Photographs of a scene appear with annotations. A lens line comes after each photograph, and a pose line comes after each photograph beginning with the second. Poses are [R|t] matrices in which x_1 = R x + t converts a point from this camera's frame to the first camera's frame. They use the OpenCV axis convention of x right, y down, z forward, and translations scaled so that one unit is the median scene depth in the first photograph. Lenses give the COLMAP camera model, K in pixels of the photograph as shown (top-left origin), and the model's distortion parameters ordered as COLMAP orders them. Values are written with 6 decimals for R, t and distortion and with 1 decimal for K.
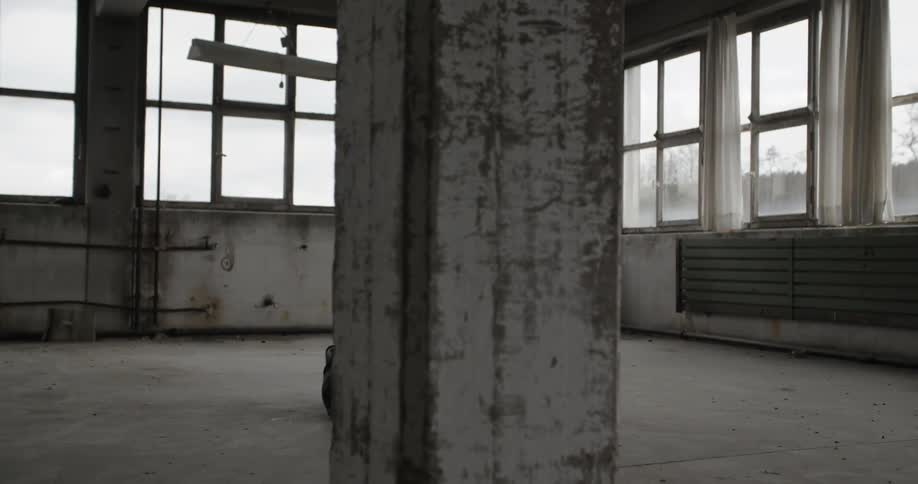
lens RADIAL K [[972.0, 0, 459.0], [0, 972.0, 242.0], [0, 0, 1]] dist [0.018368, 0.013395]
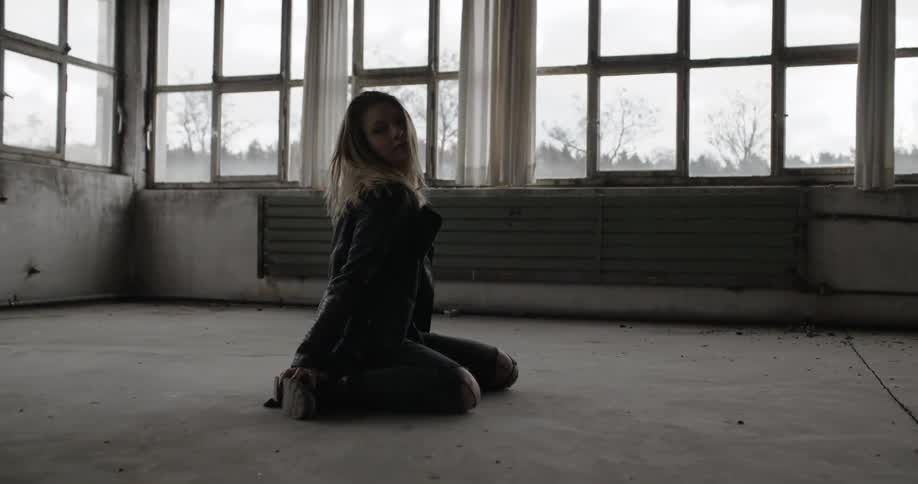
lens RADIAL K [[905.7, 0, 459.0], [0, 905.7, 242.0], [0, 0, 1]] dist [-0.033157, 0.023066]
pose [[0.682888, 0.005339, 0.730504, -0.282934], [-0.022035, 0.999669, 0.013292, 0.026671], [-0.730191, -0.025173, 0.682779, 0.328830]]
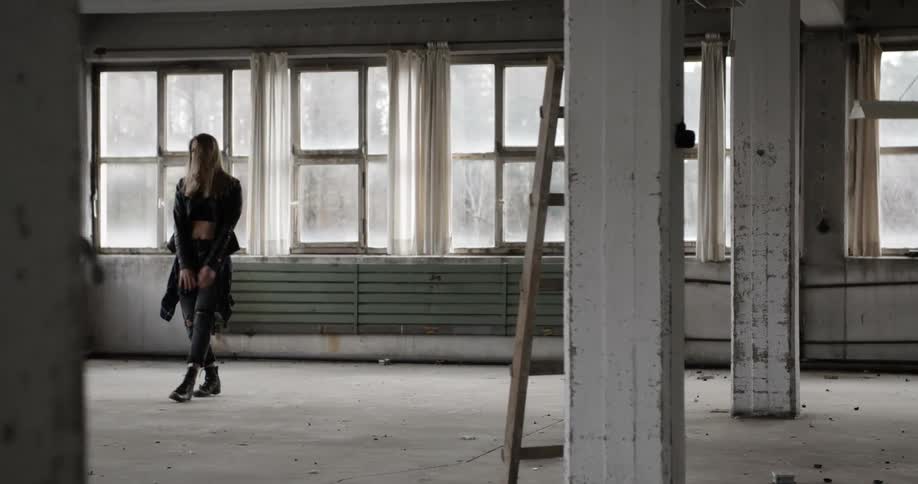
lens RADIAL K [[1949.2, 0, 459.0], [0, 1949.2, 242.0], [0, 0, 1]] dist [0.211620, 0.137559]
pose [[0.642929, -0.010218, 0.765857, -1.276659], [-0.007895, 0.999769, 0.019967, -0.073307], [-0.765885, -0.018884, 0.642700, -0.547040]]
